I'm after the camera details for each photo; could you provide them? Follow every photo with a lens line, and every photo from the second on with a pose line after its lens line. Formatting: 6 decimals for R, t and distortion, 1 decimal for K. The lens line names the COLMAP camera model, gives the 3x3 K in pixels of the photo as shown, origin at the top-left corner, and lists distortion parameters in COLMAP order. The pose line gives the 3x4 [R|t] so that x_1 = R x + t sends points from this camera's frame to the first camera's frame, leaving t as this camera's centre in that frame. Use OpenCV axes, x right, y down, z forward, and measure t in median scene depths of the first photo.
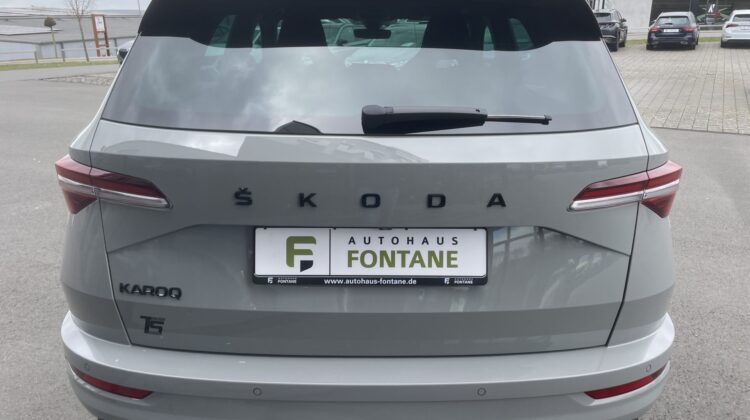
lens RADIAL K [[586.2, 0, 375.0], [0, 586.2, 210.0], [0, 0, 1]] dist [0.062446, -0.117670]
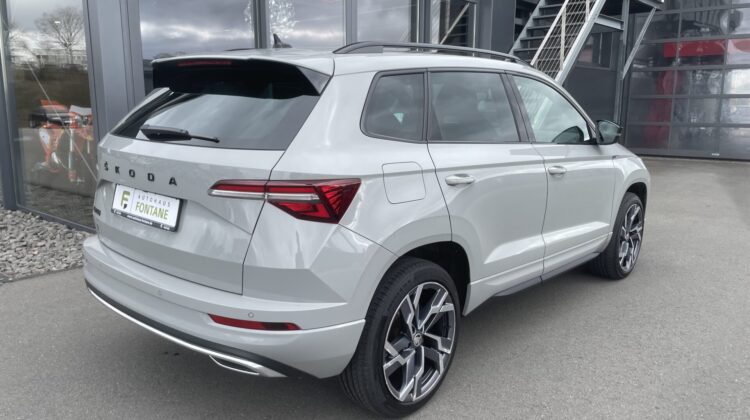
lens RADIAL K [[586.2, 0, 375.0], [0, 586.2, 210.0], [0, 0, 1]] dist [0.062446, -0.117670]
pose [[0.750124, 0.137643, -0.646814, 1.723849], [-0.206293, 0.977995, -0.031123, -0.001925], [0.628297, 0.156780, 0.762012, 0.055148]]
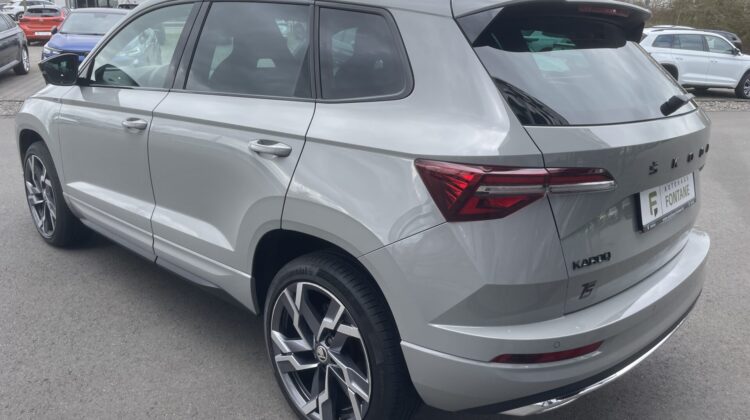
lens RADIAL K [[570.5, 0, 375.0], [0, 570.5, 210.0], [0, 0, 1]] dist [0.062933, -0.110446]
pose [[0.691863, -0.189887, 0.696612, -1.541046], [0.174312, 0.980188, 0.094061, -0.157006], [-0.700672, 0.056350, 0.711255, 0.491392]]
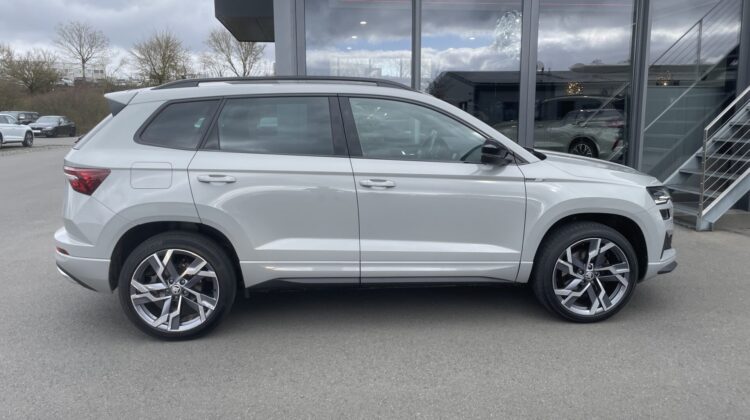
lens RADIAL K [[586.2, 0, 375.0], [0, 586.2, 210.0], [0, 0, 1]] dist [0.062446, -0.117670]
pose [[0.096593, 0.177596, -0.979352, 3.341618], [-0.285552, 0.947534, 0.143662, -0.680799], [0.953483, 0.265780, 0.142238, 2.084768]]
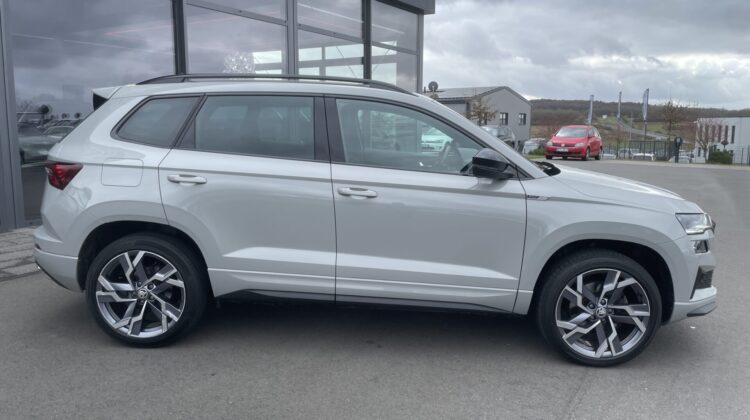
lens RADIAL K [[586.2, 0, 375.0], [0, 586.2, 210.0], [0, 0, 1]] dist [0.062446, -0.117670]
pose [[-0.045813, 0.152503, -0.987241, 3.107670], [-0.317669, 0.934752, 0.159137, -0.758760], [0.947094, 0.320907, 0.005622, 2.531503]]
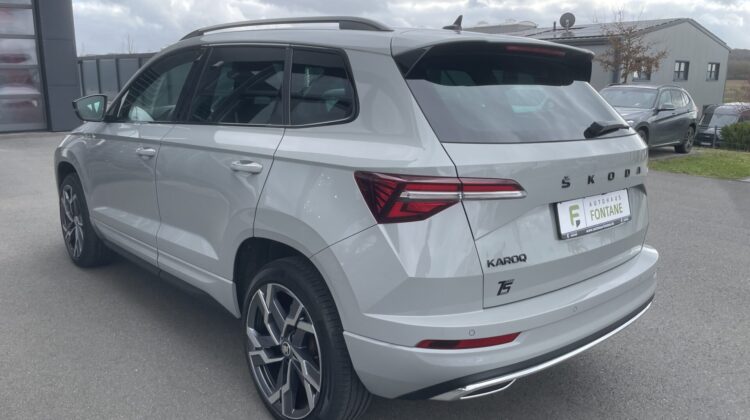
lens RADIAL K [[570.5, 0, 375.0], [0, 570.5, 210.0], [0, 0, 1]] dist [0.062933, -0.110446]
pose [[0.741337, -0.124996, 0.659391, -1.531296], [0.165331, 0.986238, 0.001077, -0.032559], [-0.650450, 0.108219, 0.751800, 0.193462]]
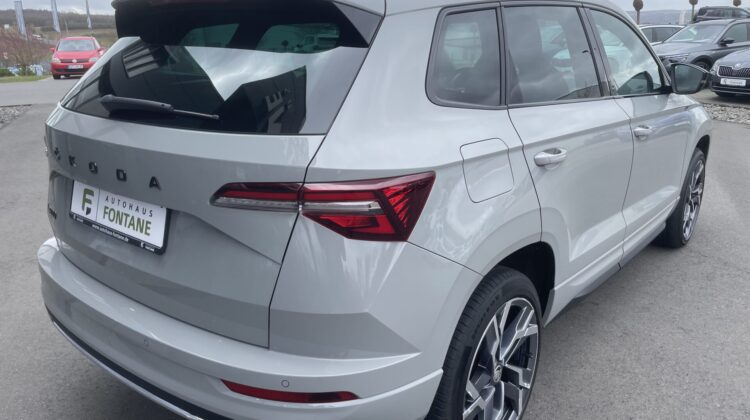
lens RADIAL K [[586.2, 0, 375.0], [0, 586.2, 210.0], [0, 0, 1]] dist [0.062446, -0.117670]
pose [[0.774451, 0.177057, -0.607352, 1.212613], [-0.176845, 0.982354, 0.060878, -0.107232], [0.607414, 0.060260, 0.792097, 0.326727]]
